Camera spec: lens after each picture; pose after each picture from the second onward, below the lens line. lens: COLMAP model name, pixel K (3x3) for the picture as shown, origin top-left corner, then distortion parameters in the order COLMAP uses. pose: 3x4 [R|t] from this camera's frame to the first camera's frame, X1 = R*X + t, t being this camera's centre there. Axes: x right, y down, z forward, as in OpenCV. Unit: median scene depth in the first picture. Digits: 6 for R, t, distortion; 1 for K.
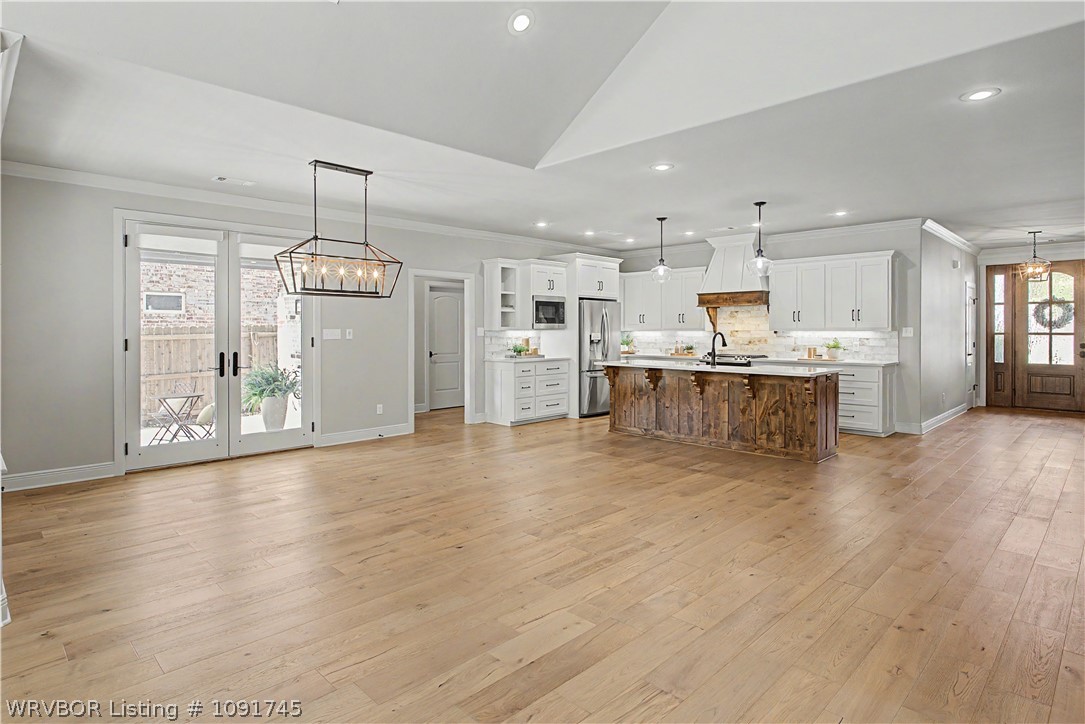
lens RADIAL K [[584.8, 0, 544.9], [0, 584.8, 336.8], [0, 0, 1]] dist [-0.000877, 0.001205]
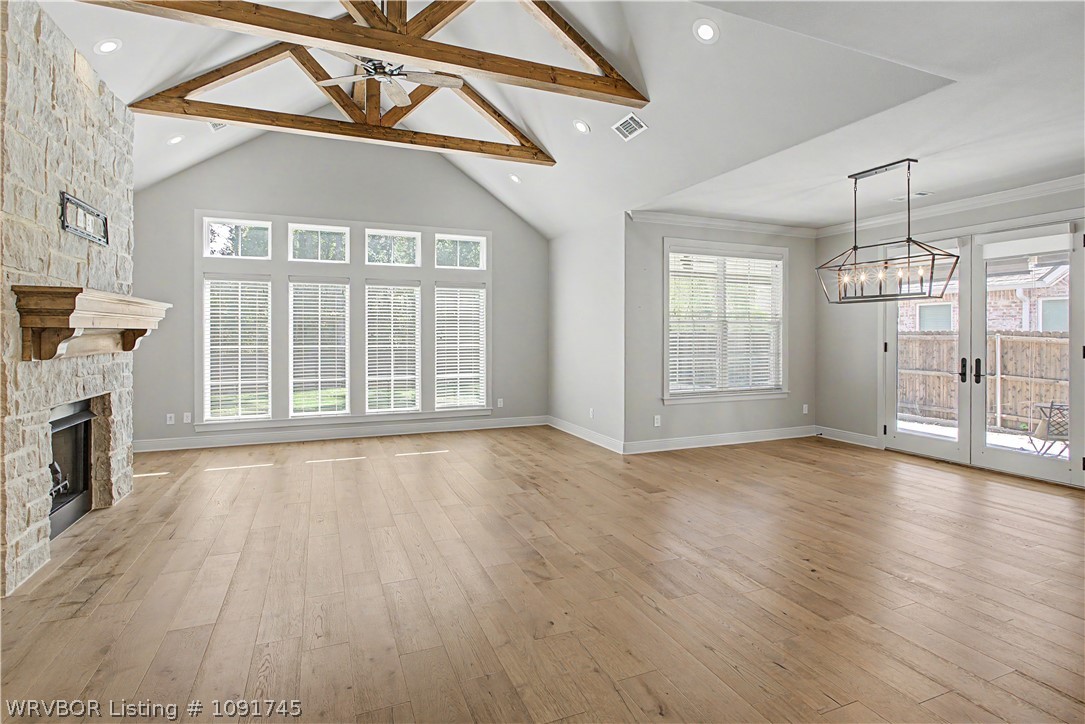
lens RADIAL K [[538.4, 0, 539.7], [0, 538.4, 334.6], [0, 0, 1]] dist [-0.003994, -0.000426]
pose [[-0.385488, 0.001663, -0.922711, 0.472523], [-0.013781, 0.999876, 0.007559, -0.008500], [0.922610, 0.015630, -0.385417, 0.557409]]
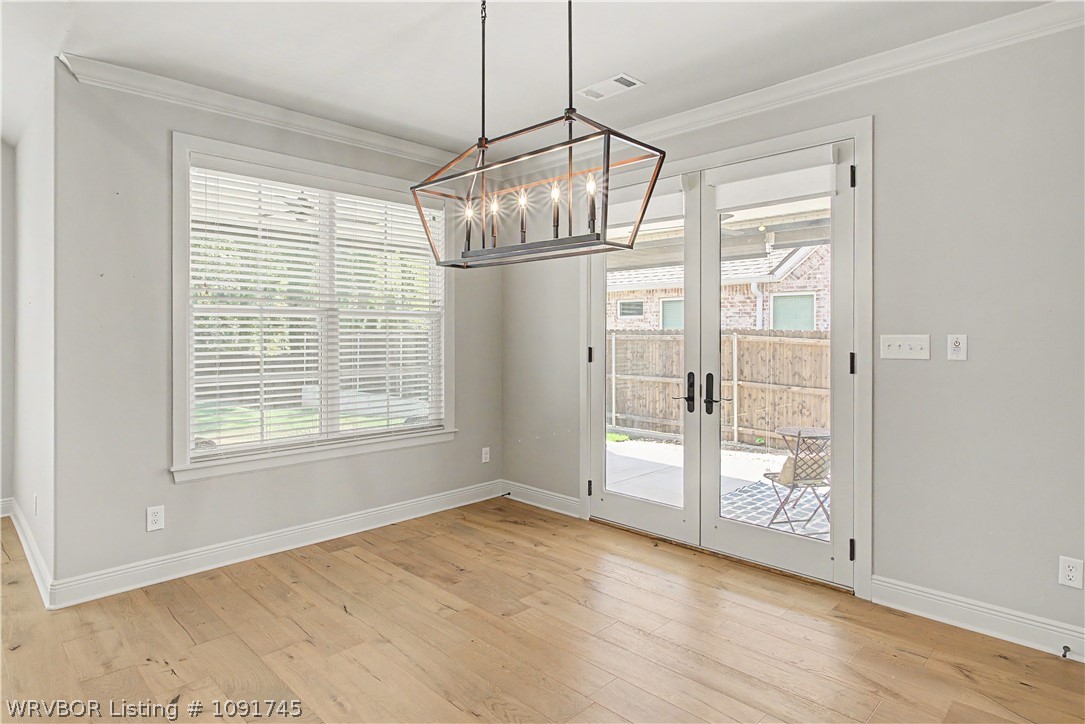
lens RADIAL K [[603.7, 0, 541.2], [0, 603.7, 333.8], [0, 0, 1]] dist [-0.016658, 0.000093]
pose [[0.001210, 0.000906, -0.999999, 0.065236], [-0.013358, 0.999910, 0.000890, -0.009991], [0.999910, 0.013357, 0.001222, 0.686799]]
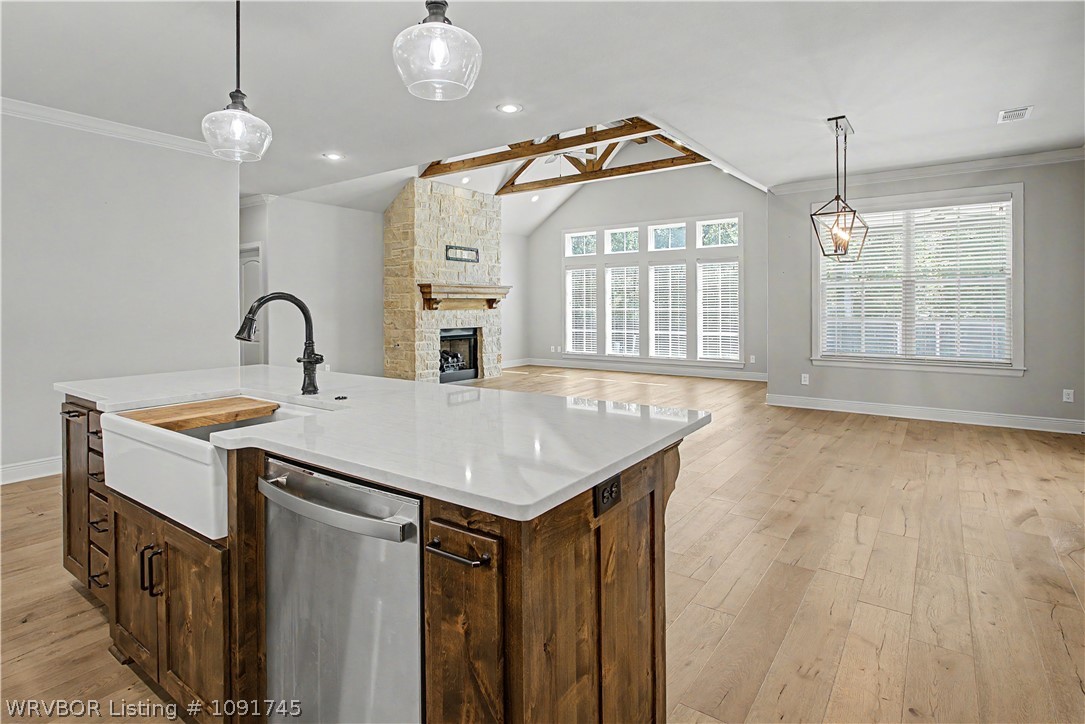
lens RADIAL K [[556.7, 0, 545.9], [0, 556.7, 308.4], [0, 0, 1]] dist [0.001858, 0.000646]
pose [[-0.986585, 0.006400, -0.163124, 0.193414], [0.003532, 0.999834, 0.017863, -0.004361], [0.163211, 0.017047, -0.986444, 1.239993]]
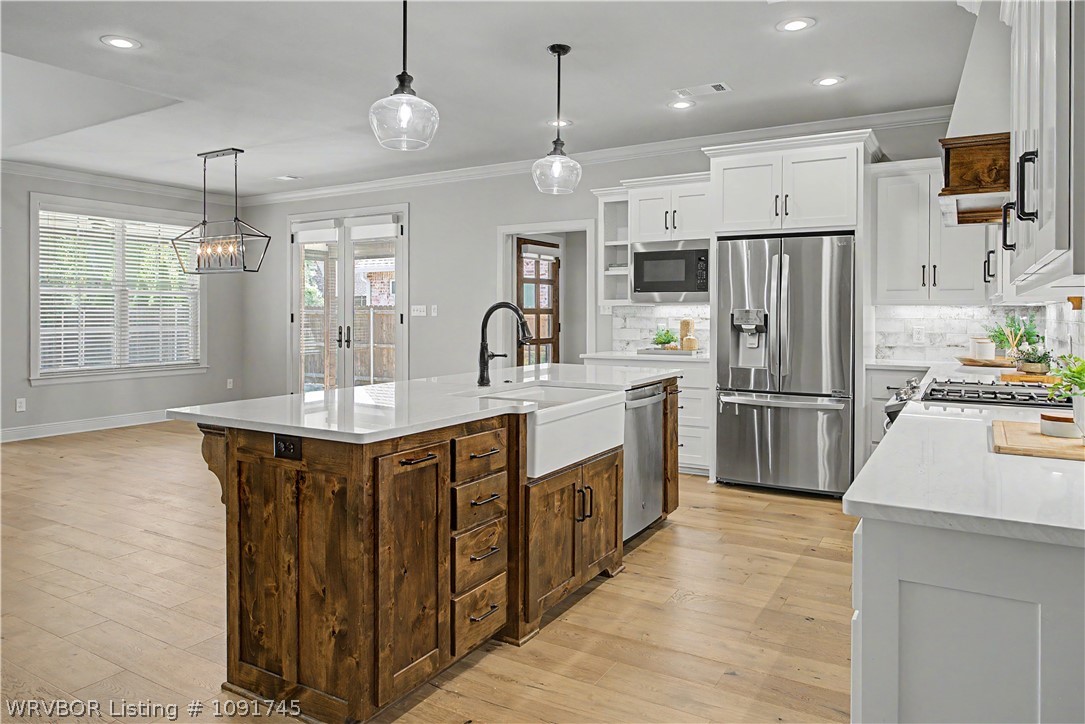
lens RADIAL K [[712.4, 0, 537.8], [0, 712.4, 314.3], [0, 0, 1]] dist [-0.002909, 0.000649]
pose [[0.235032, 0.001648, -0.971986, 0.717890], [-0.013993, 0.999901, -0.001688, 0.000565], [0.971887, 0.013998, 0.235032, 0.854522]]
